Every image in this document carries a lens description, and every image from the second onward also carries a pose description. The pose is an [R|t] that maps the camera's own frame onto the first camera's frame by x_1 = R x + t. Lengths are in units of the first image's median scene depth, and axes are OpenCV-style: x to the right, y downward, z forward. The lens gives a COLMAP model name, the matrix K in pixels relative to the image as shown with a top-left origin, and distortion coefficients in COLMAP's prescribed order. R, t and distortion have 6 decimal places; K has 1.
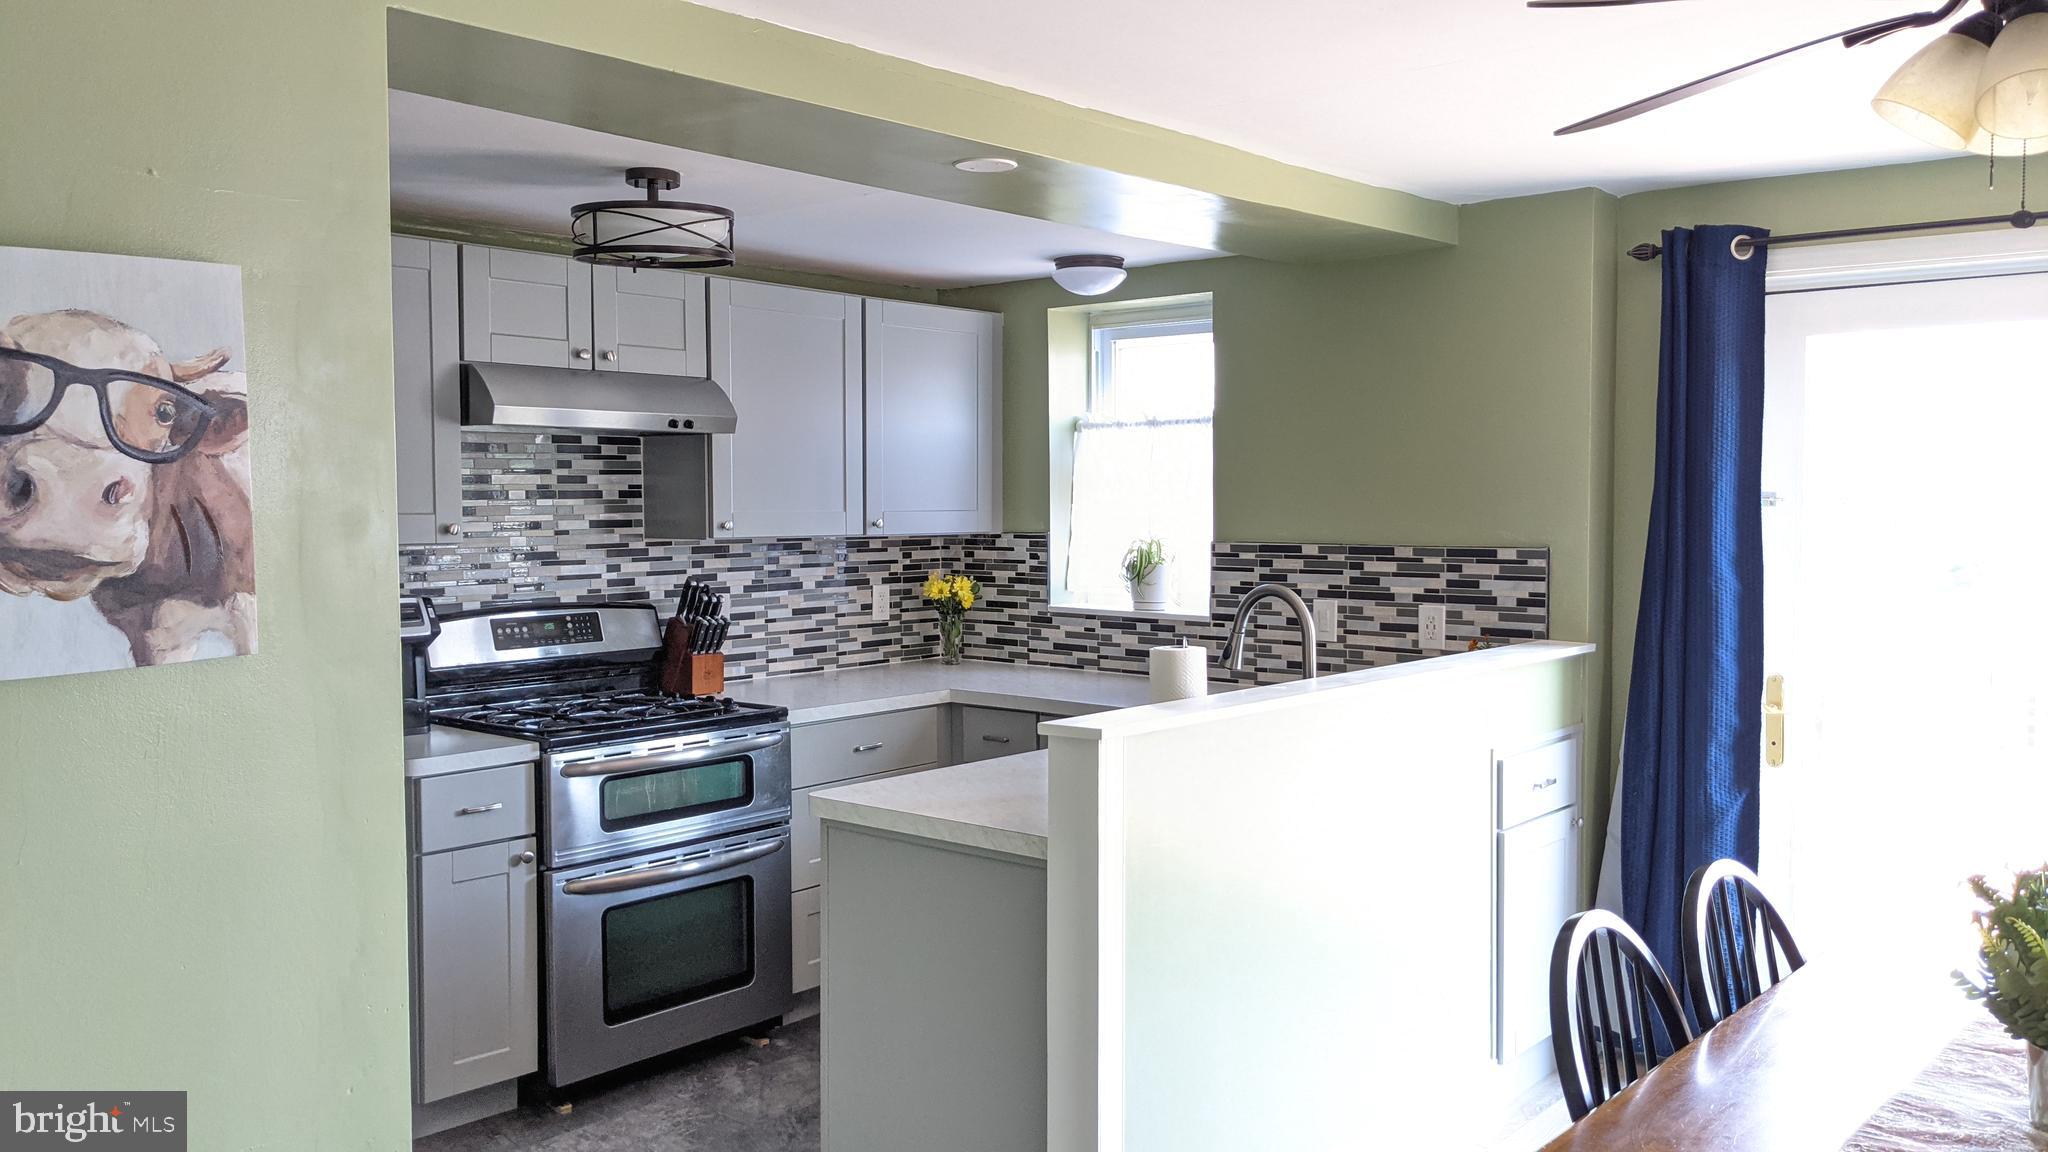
lens RADIAL K [[1636.9, 0, 1004.6], [0, 1636.9, 595.1], [0, 0, 1]] dist [0.074344, -0.123931]
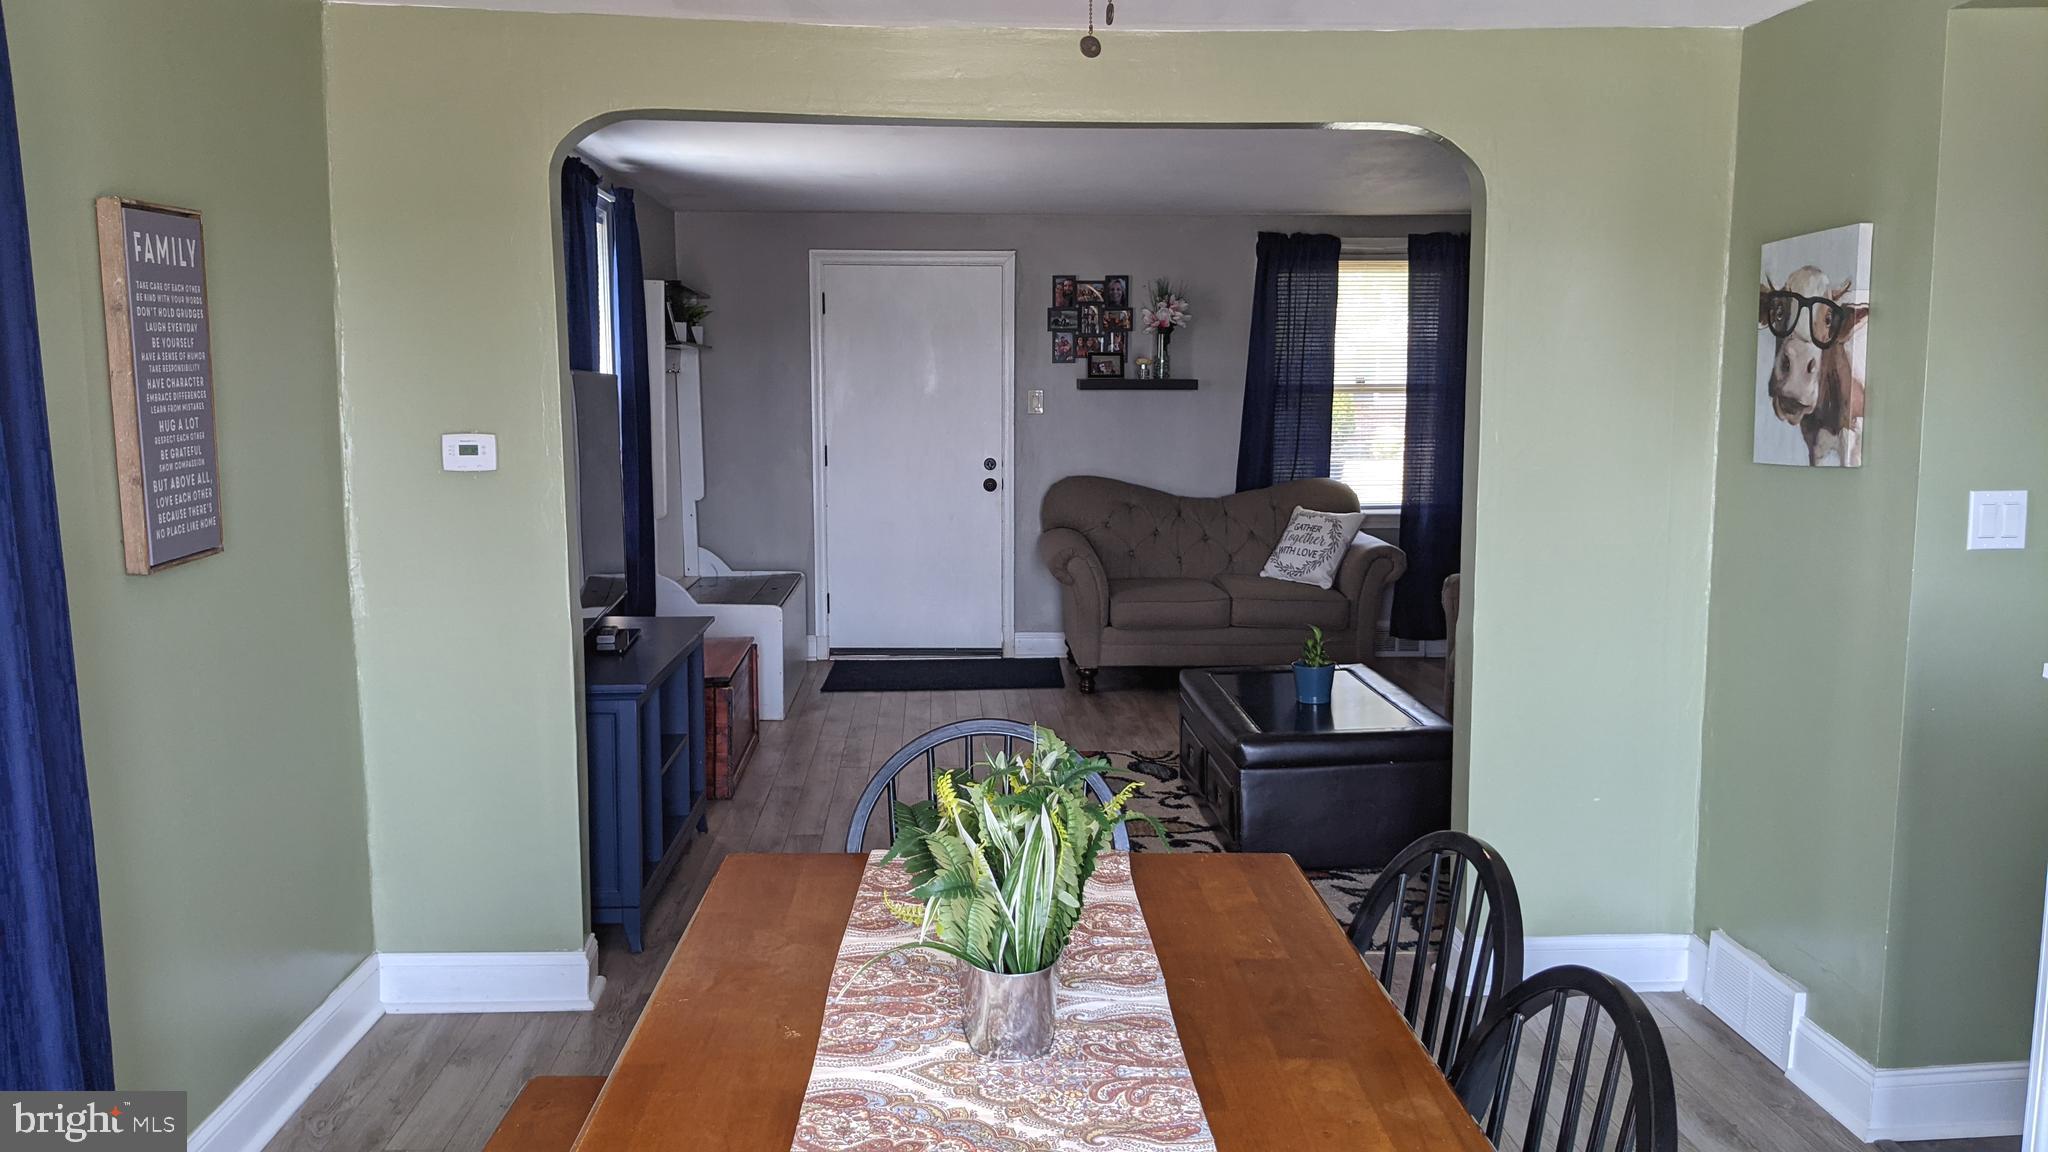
lens RADIAL K [[1636.9, 0, 1025.4], [0, 1636.9, 579.6], [0, 0, 1]] dist [0.074344, -0.123931]
pose [[-0.722615, 0.085906, -0.685892, 1.312219], [-0.040858, 0.985205, 0.166440, -0.096986], [0.690043, 0.148296, -0.708413, 1.701318]]
